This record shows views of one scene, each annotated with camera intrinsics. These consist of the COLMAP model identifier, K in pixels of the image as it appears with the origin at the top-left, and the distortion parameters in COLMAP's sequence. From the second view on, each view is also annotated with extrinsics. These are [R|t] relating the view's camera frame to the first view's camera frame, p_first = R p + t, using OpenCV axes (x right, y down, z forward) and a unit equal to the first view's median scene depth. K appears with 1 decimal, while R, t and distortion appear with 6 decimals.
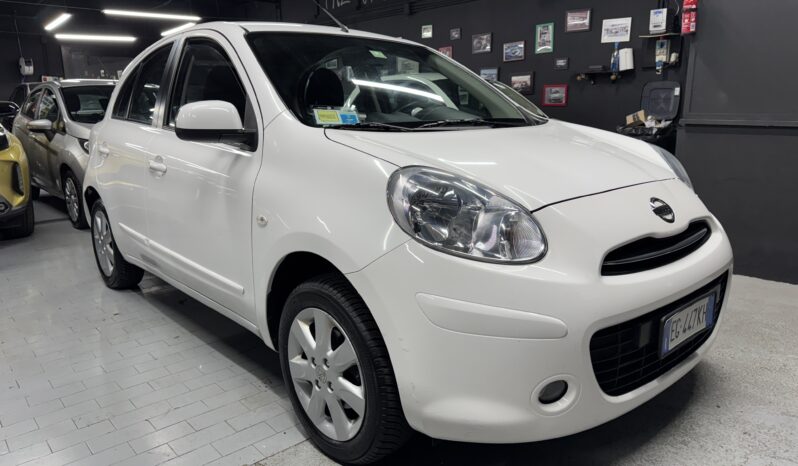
lens RADIAL K [[567.4, 0, 399.0], [0, 567.4, 233.0], [0, 0, 1]] dist [-0.008803, -0.002617]
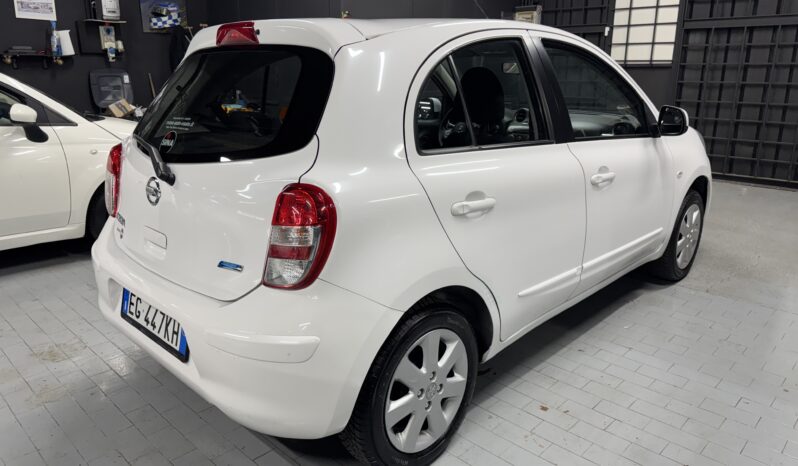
lens RADIAL K [[559.9, 0, 399.0], [0, 559.9, 233.0], [0, 0, 1]] dist [-0.013248, -0.003410]
pose [[-0.066070, -0.265248, 0.961914, -0.581869], [0.218369, 0.936808, 0.273324, -0.158035], [-0.973627, 0.228111, -0.003973, 0.590037]]
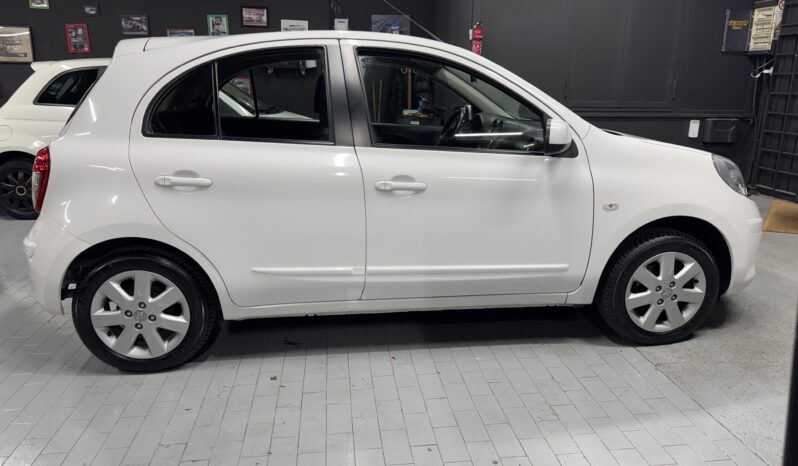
lens RADIAL K [[558.4, 0, 399.0], [0, 558.4, 233.0], [0, 0, 1]] dist [0.057680, -0.074192]
pose [[0.577334, -0.195900, 0.792659, -0.516276], [0.165155, 0.978743, 0.121598, -0.066086], [-0.799631, 0.060710, 0.597415, 0.190459]]
